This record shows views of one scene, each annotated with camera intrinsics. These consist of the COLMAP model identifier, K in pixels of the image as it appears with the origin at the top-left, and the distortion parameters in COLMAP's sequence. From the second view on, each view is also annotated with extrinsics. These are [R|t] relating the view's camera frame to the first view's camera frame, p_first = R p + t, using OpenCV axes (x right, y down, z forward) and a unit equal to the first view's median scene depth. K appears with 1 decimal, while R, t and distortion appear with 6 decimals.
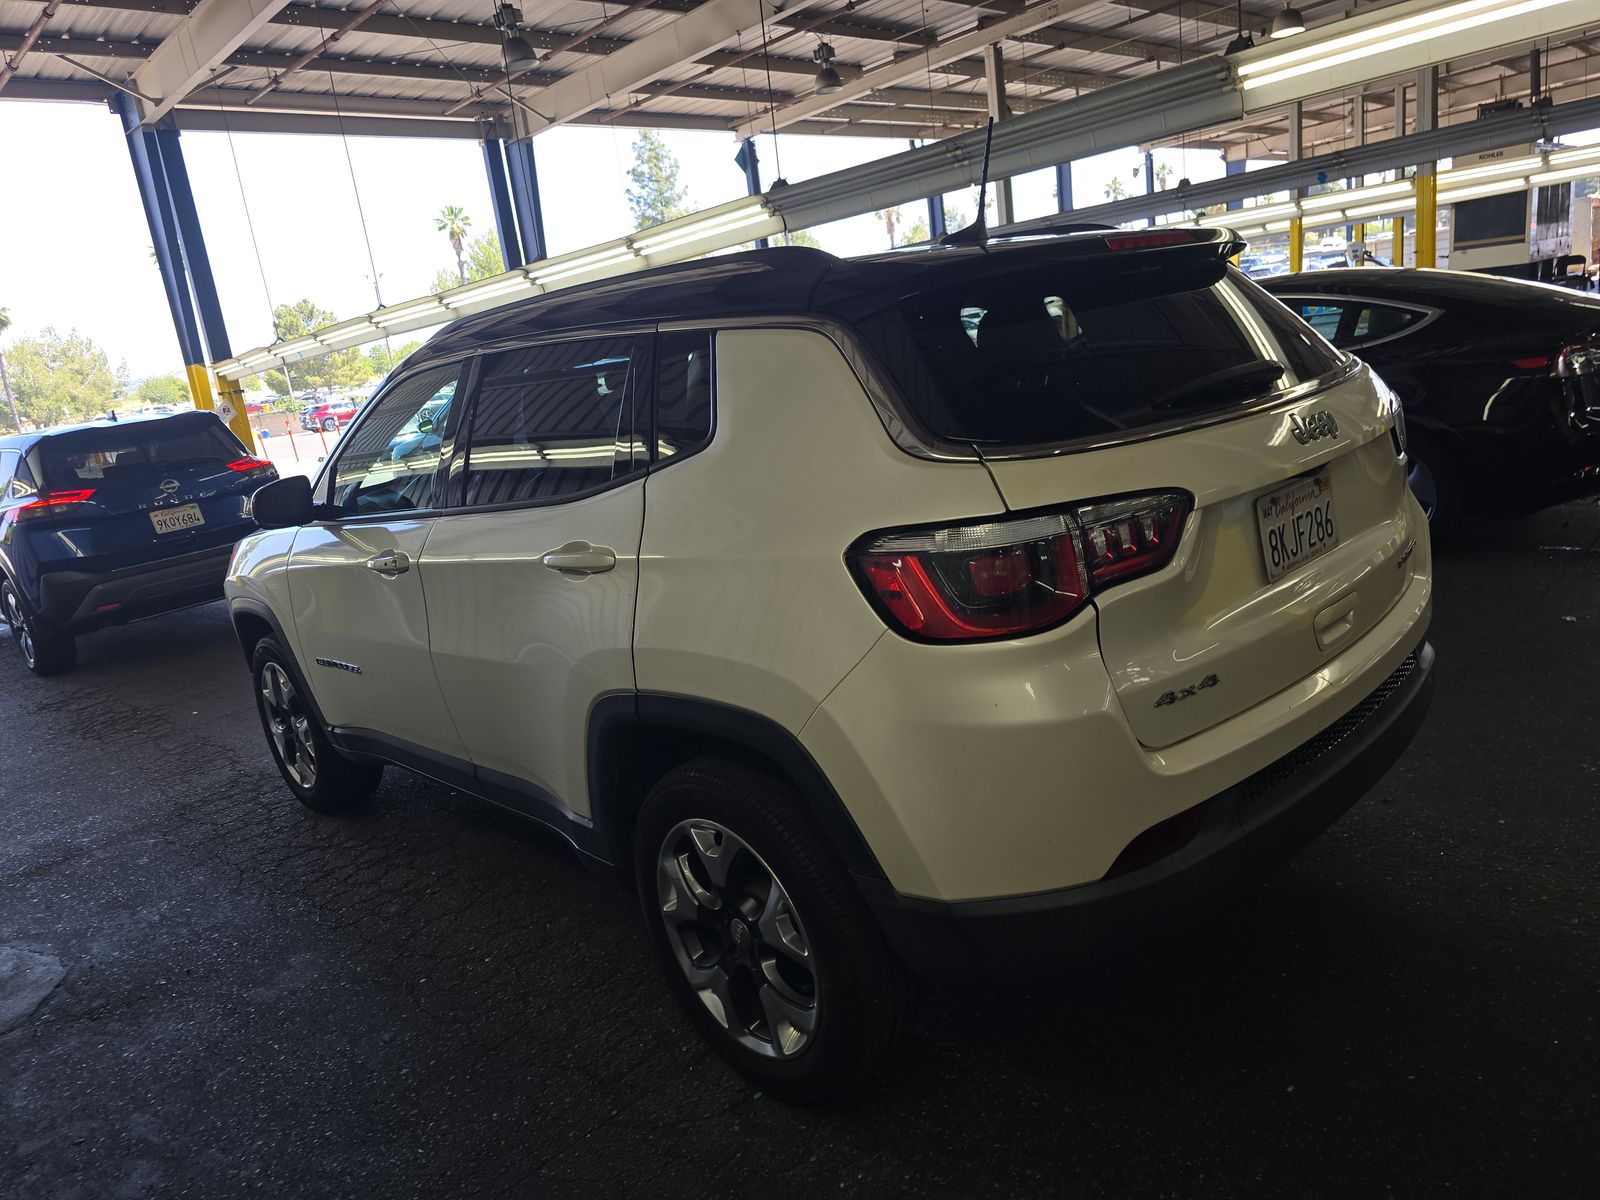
lens RADIAL K [[1126.7, 0, 804.3], [0, 1126.7, 601.0], [0, 0, 1]] dist [0.038404, -0.014682]
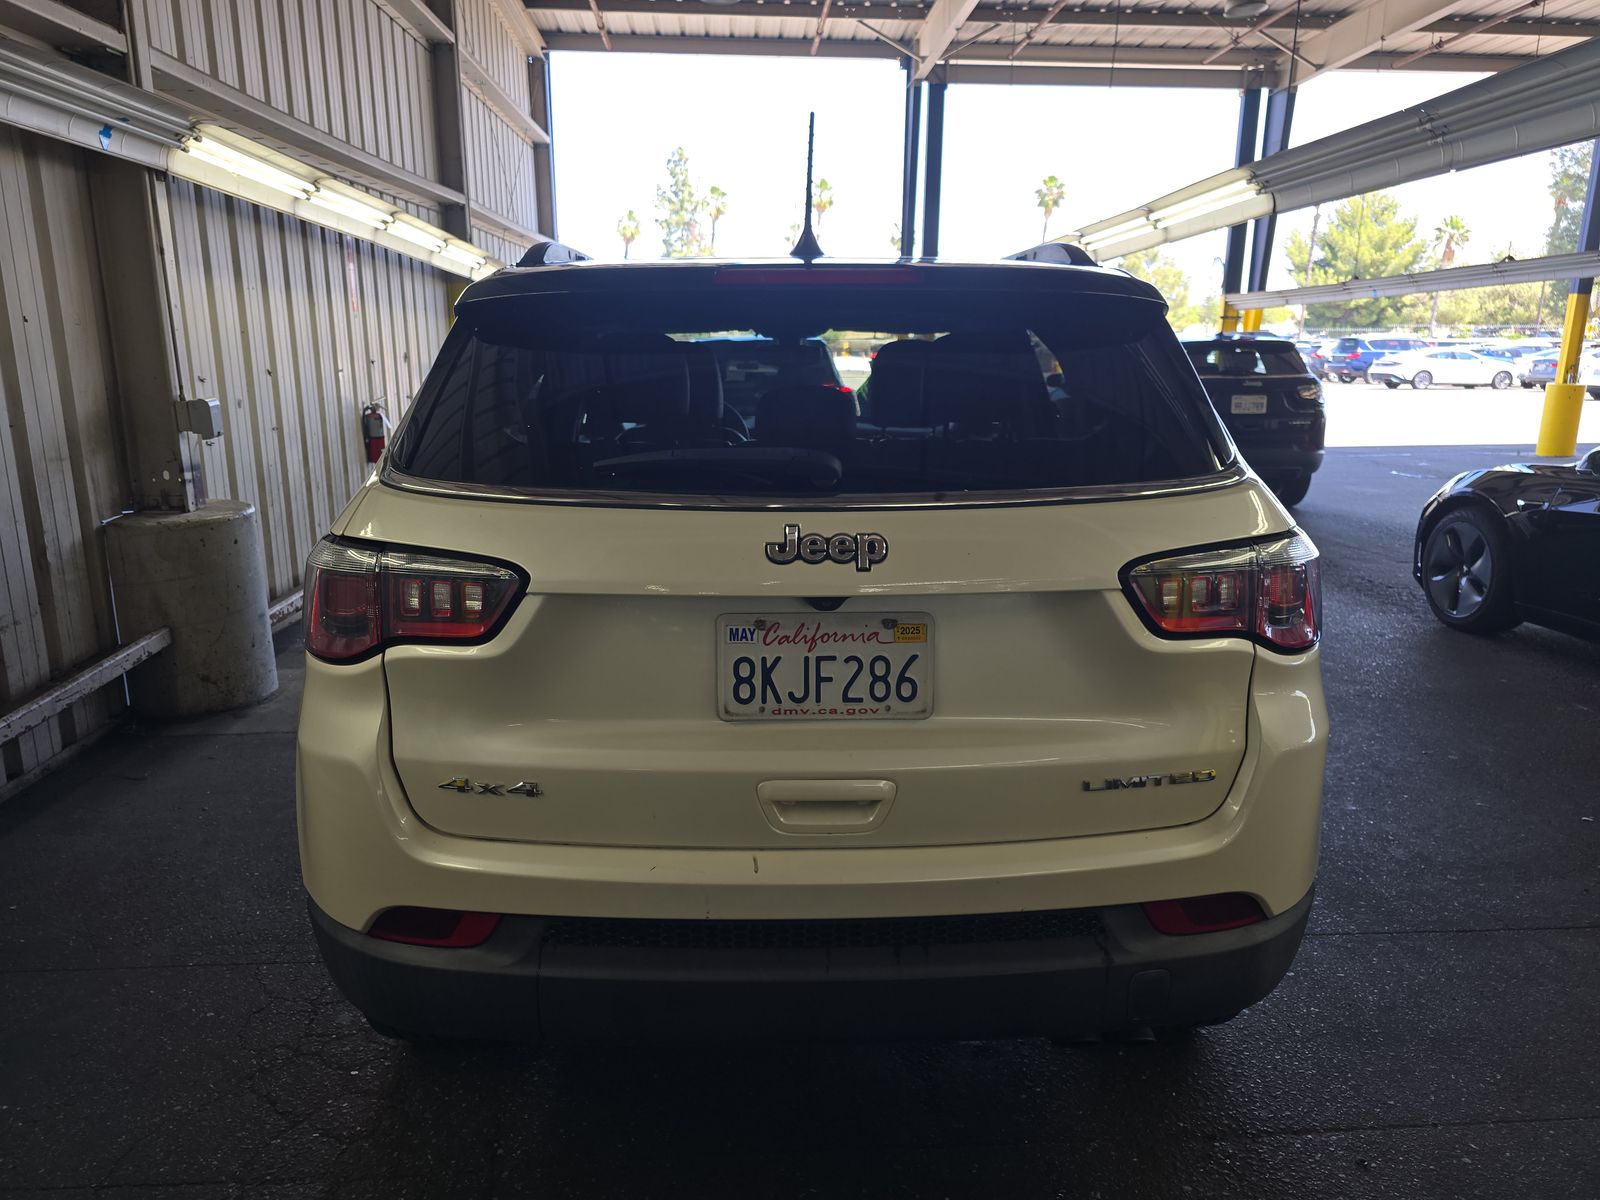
lens RADIAL K [[1126.7, 0, 799.3], [0, 1126.7, 597.8], [0, 0, 1]] dist [0.038404, -0.014682]
pose [[0.738184, 0.282866, -0.612431, 0.187616], [-0.257534, 0.957250, 0.131715, -0.044450], [0.623507, 0.060492, 0.779474, 0.084964]]
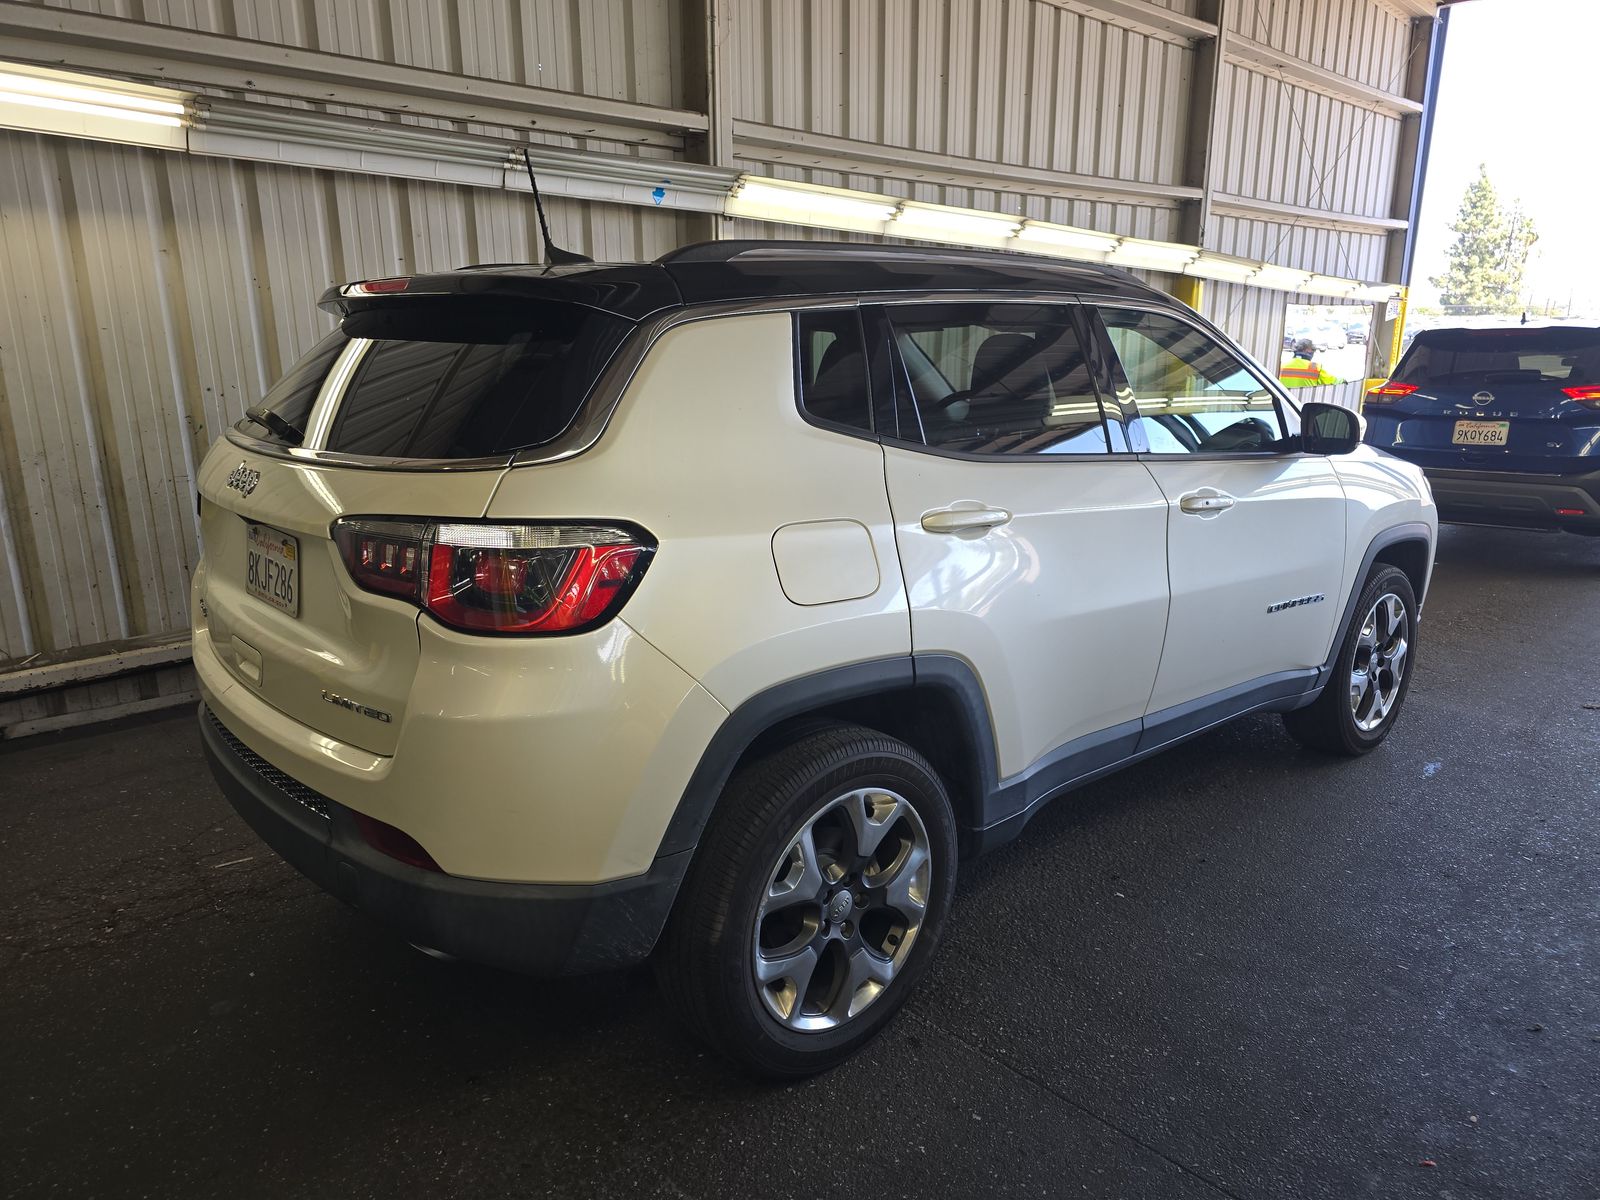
lens RADIAL K [[1126.7, 0, 801.9], [0, 1126.7, 601.4], [0, 0, 1]] dist [0.038404, -0.014682]
pose [[-0.044422, 0.363986, -0.930344, 0.308496], [-0.229580, 0.902620, 0.364101, -0.118275], [0.972276, 0.229762, 0.043468, 0.312104]]
